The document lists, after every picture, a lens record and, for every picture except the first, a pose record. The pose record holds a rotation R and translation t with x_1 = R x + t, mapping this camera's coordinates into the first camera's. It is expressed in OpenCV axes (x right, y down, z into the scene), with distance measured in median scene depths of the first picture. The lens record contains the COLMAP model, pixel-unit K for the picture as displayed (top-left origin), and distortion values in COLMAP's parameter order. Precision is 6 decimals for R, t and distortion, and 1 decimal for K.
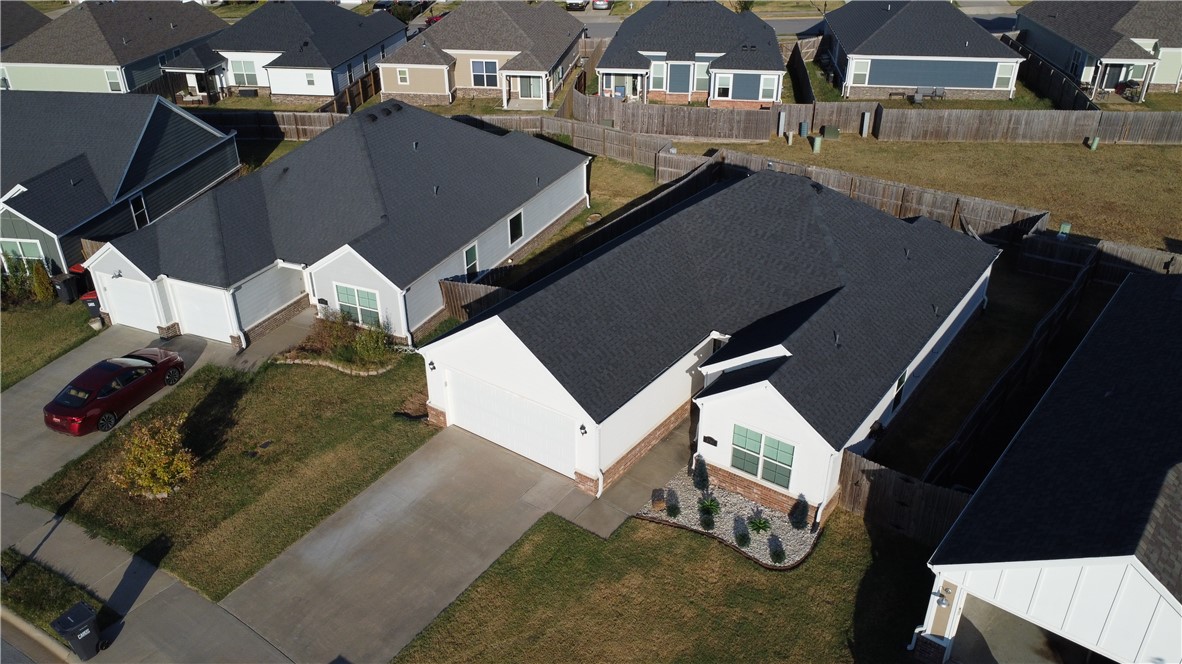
lens RADIAL K [[890.0, 0, 587.6], [0, 890.0, 338.2], [0, 0, 1]] dist [0.006193, -0.004742]
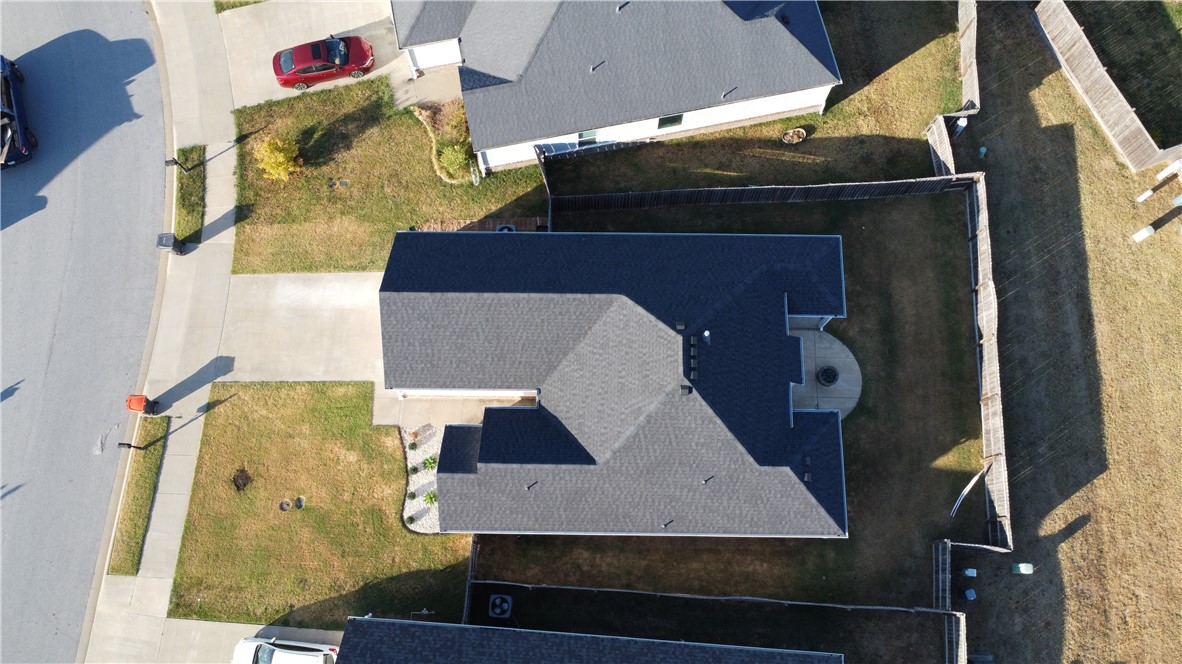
lens RADIAL K [[890.0, 0, 587.6], [0, 890.0, 338.2], [0, 0, 1]] dist [0.006193, -0.004742]
pose [[0.579045, 0.787278, -0.211897, 0.338631], [-0.392406, 0.496937, 0.773997, -0.914913], [0.714650, -0.365029, 0.596681, 0.266078]]
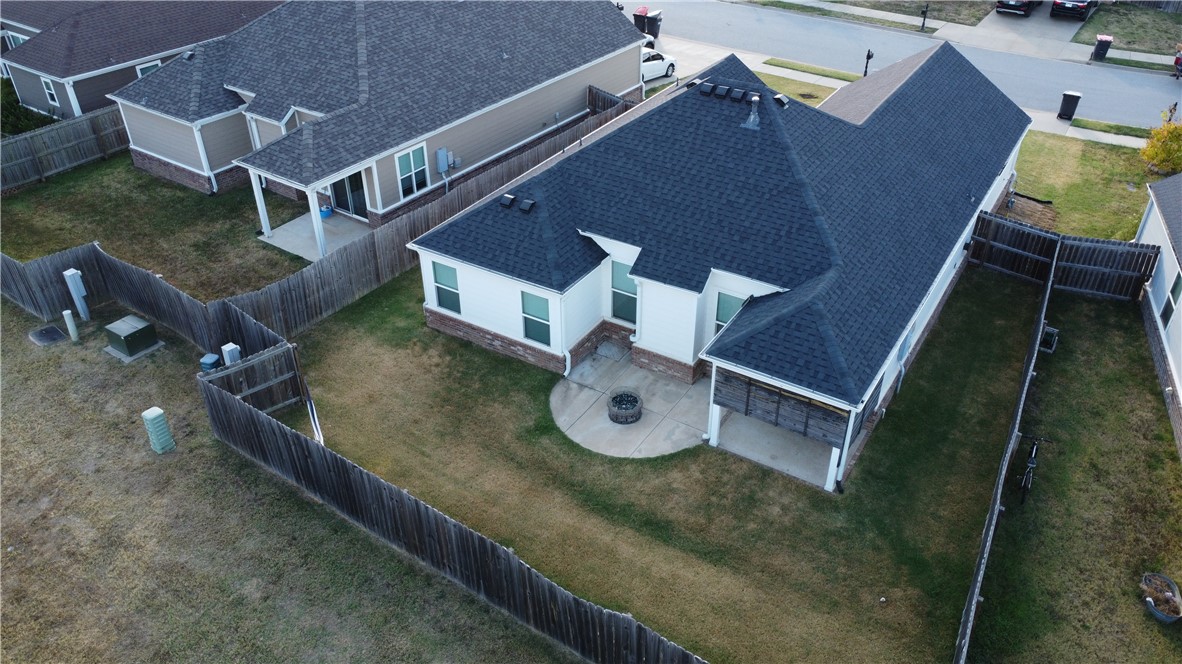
lens RADIAL K [[890.0, 0, 587.6], [0, 890.0, 338.2], [0, 0, 1]] dist [0.006193, -0.004742]
pose [[-0.997529, 0.049819, -0.049538, 0.371002], [-0.021804, 0.450769, 0.892374, -0.719402], [0.066787, 0.891249, -0.448569, 1.430793]]
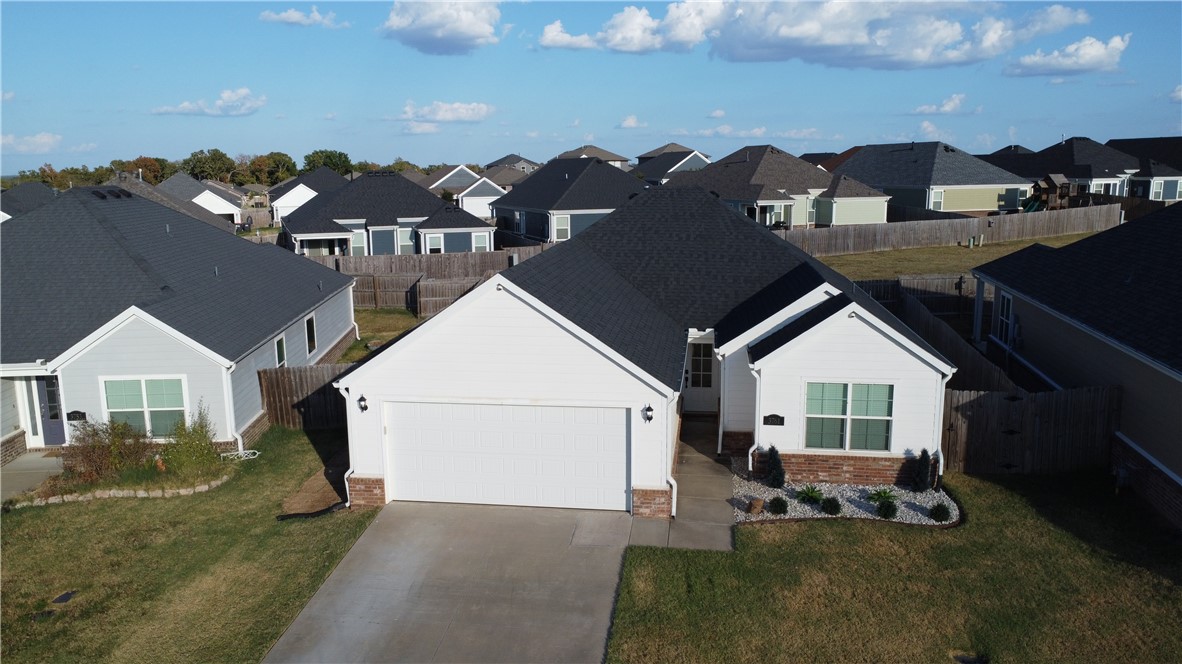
lens RADIAL K [[890.0, 0, 587.6], [0, 890.0, 338.2], [0, 0, 1]] dist [0.006193, -0.004742]
pose [[0.881489, -0.092803, 0.462996, -0.272207], [0.233961, 0.937522, -0.257516, 0.160733], [-0.410171, 0.335321, 0.848127, 0.298122]]
